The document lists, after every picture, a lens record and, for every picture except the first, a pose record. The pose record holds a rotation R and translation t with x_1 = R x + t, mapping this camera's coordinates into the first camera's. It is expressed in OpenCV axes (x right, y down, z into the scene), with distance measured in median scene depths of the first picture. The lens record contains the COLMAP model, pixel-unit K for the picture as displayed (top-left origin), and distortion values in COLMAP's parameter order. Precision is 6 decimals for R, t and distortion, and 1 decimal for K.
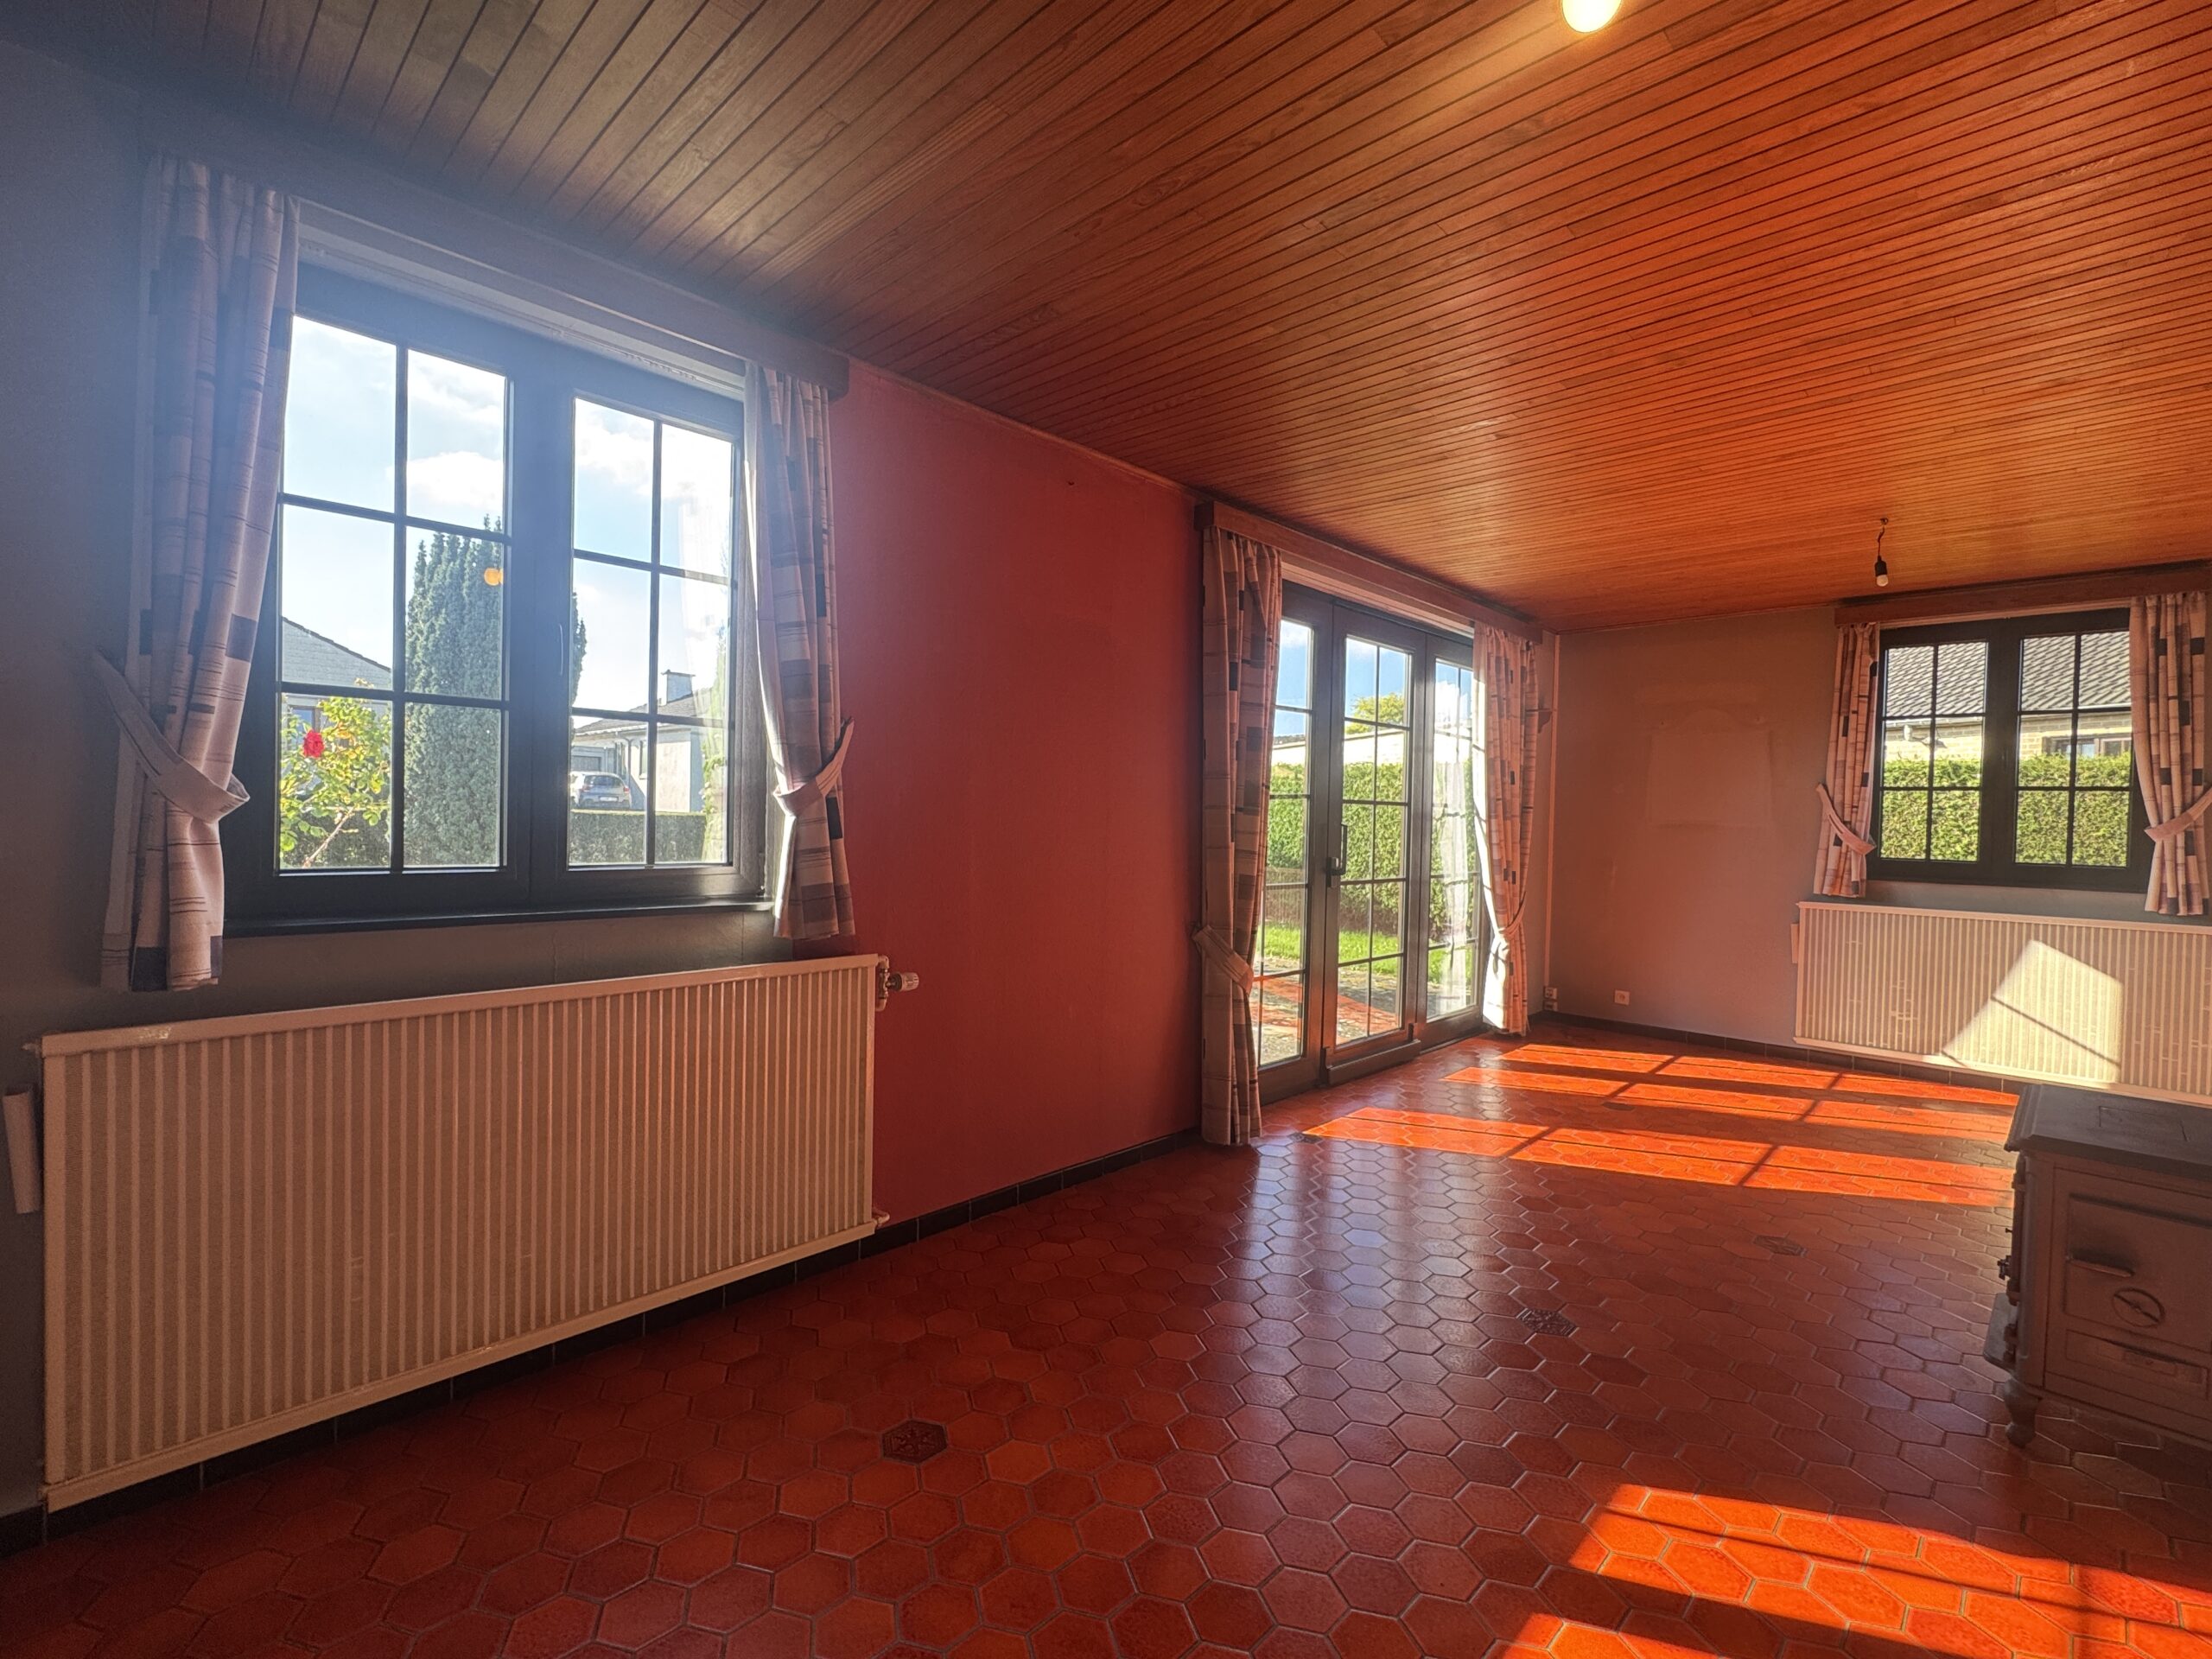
lens RADIAL K [[1002.1, 0, 1105.6], [0, 1002.1, 836.8], [0, 0, 1]] dist [0.000110, 0.000005]
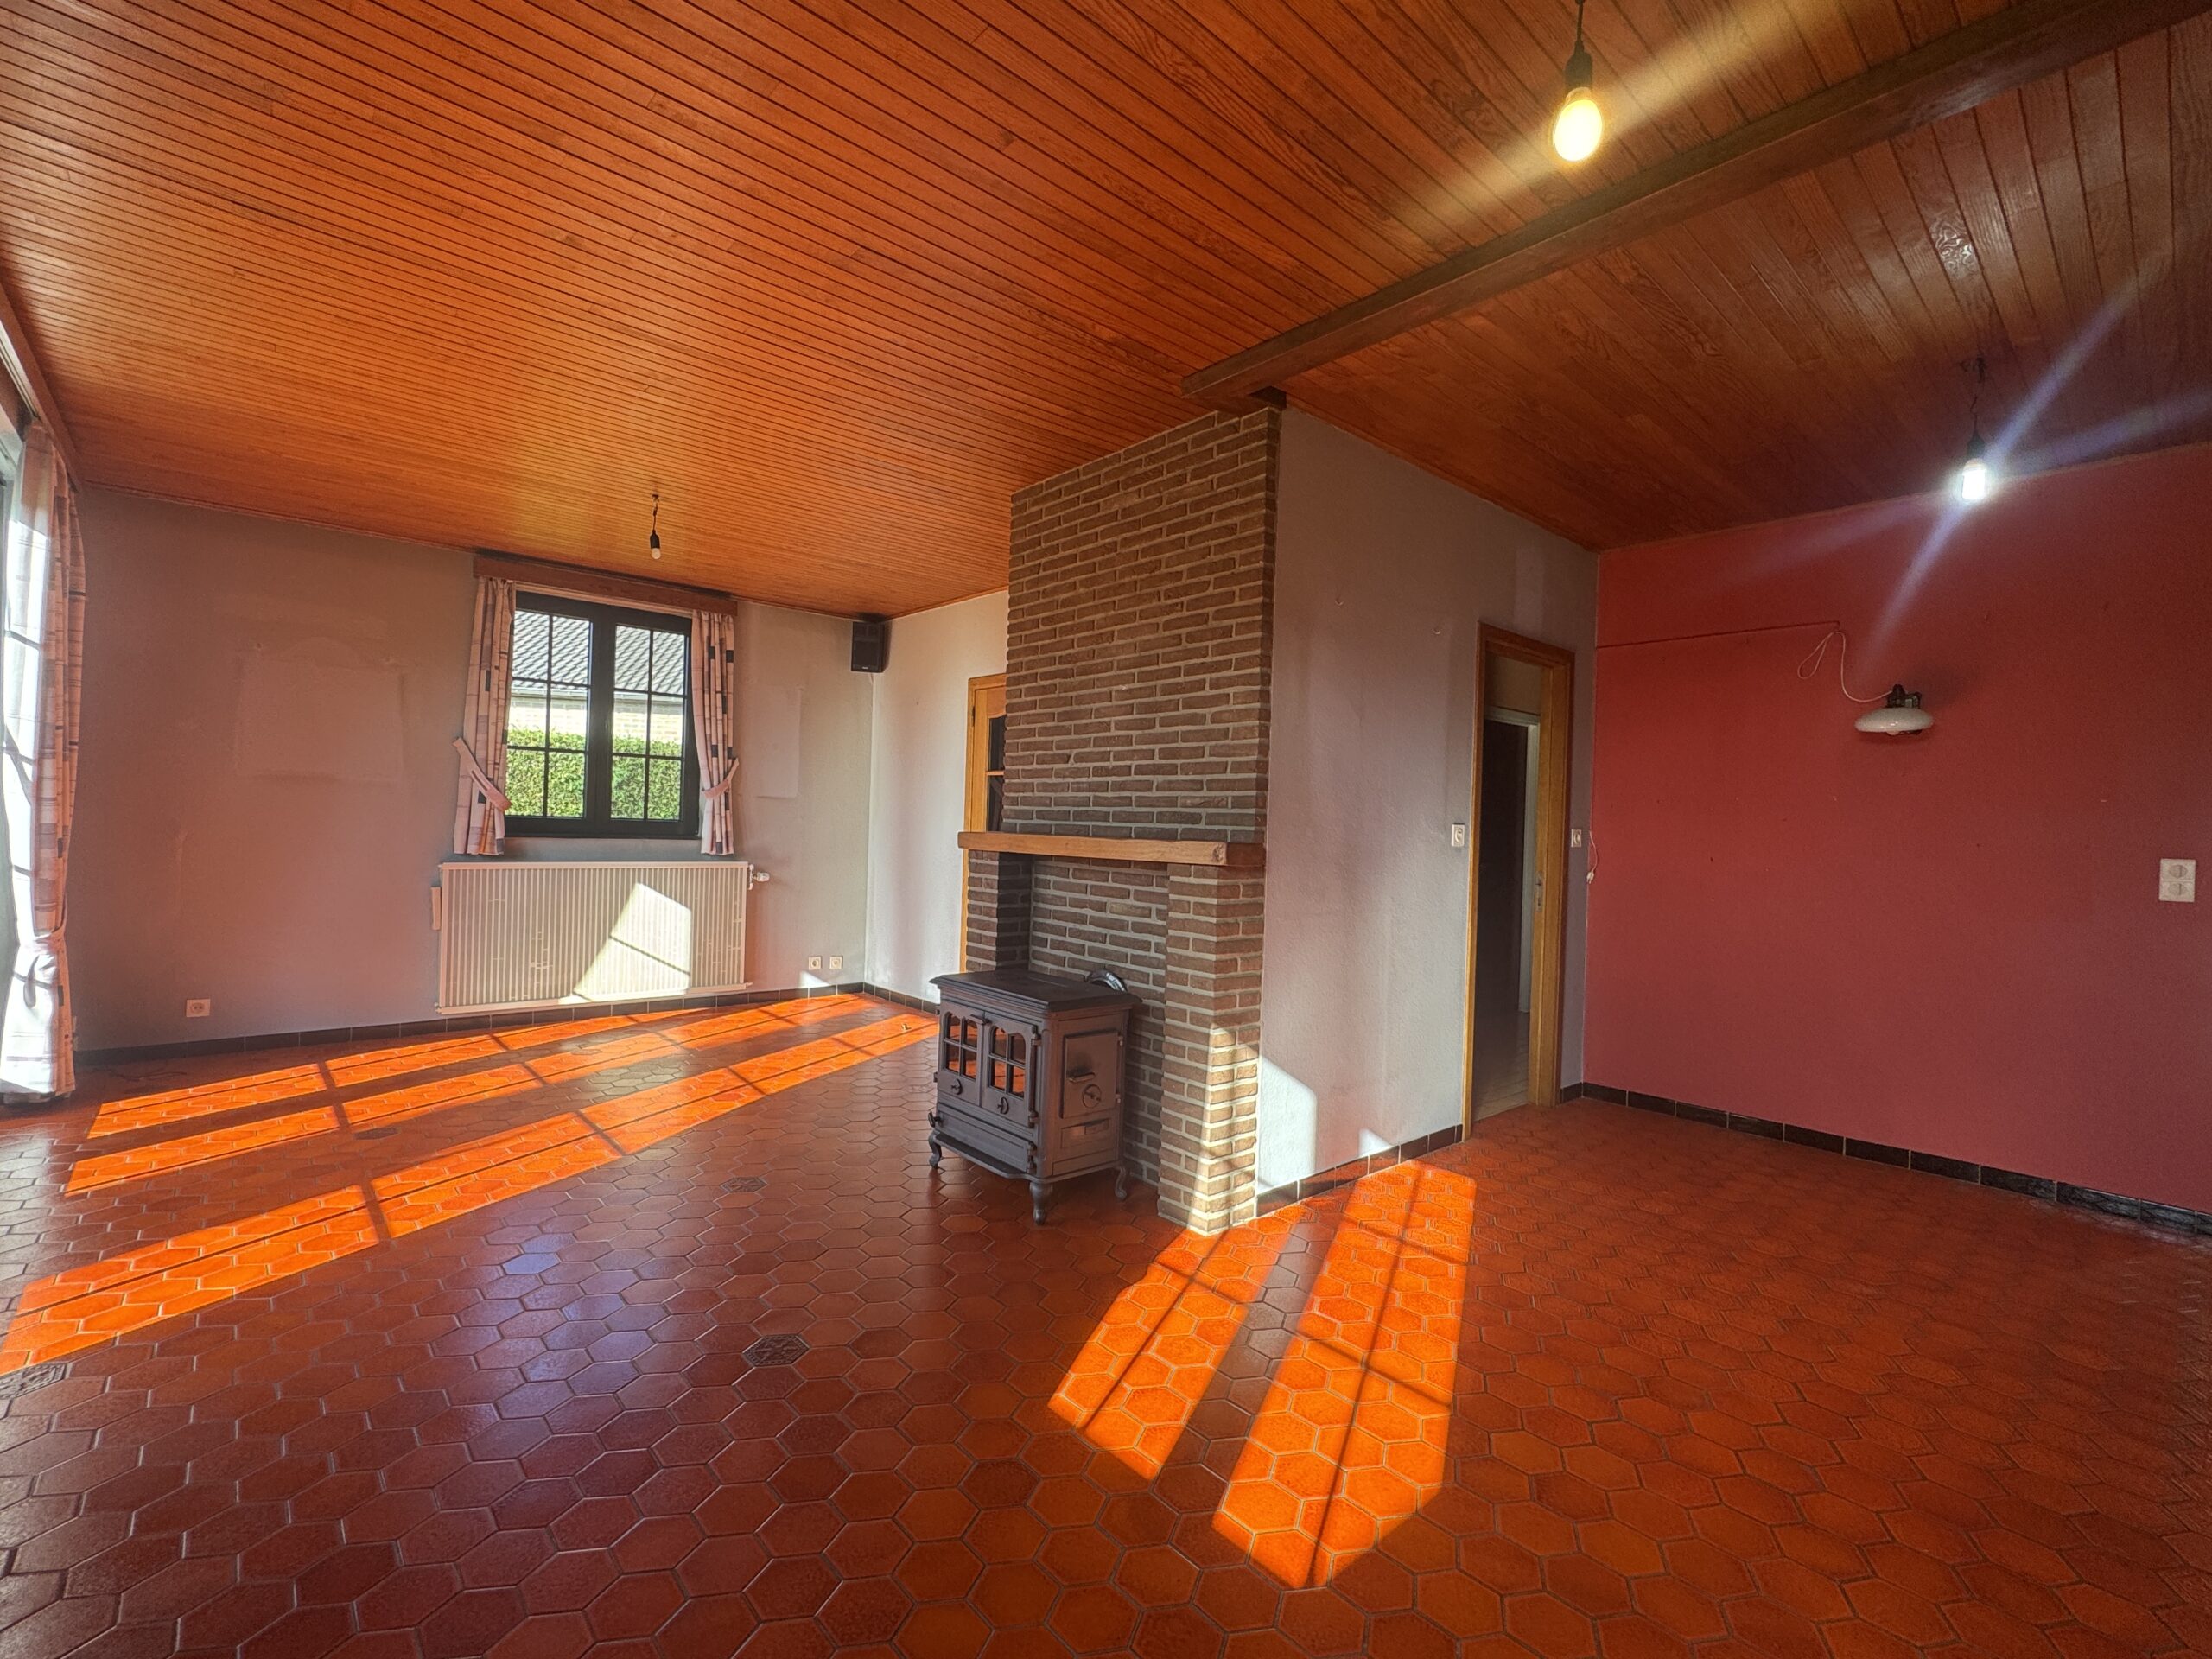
lens RADIAL K [[1002.1, 0, 1098.5], [0, 1002.1, 823.5], [0, 0, 1]] dist [0.000110, 0.000005]
pose [[0.079610, -0.017072, 0.996680, -0.204174], [-0.006420, 0.999824, 0.017639, 0.008547], [-0.996805, -0.007803, 0.079486, 0.348786]]
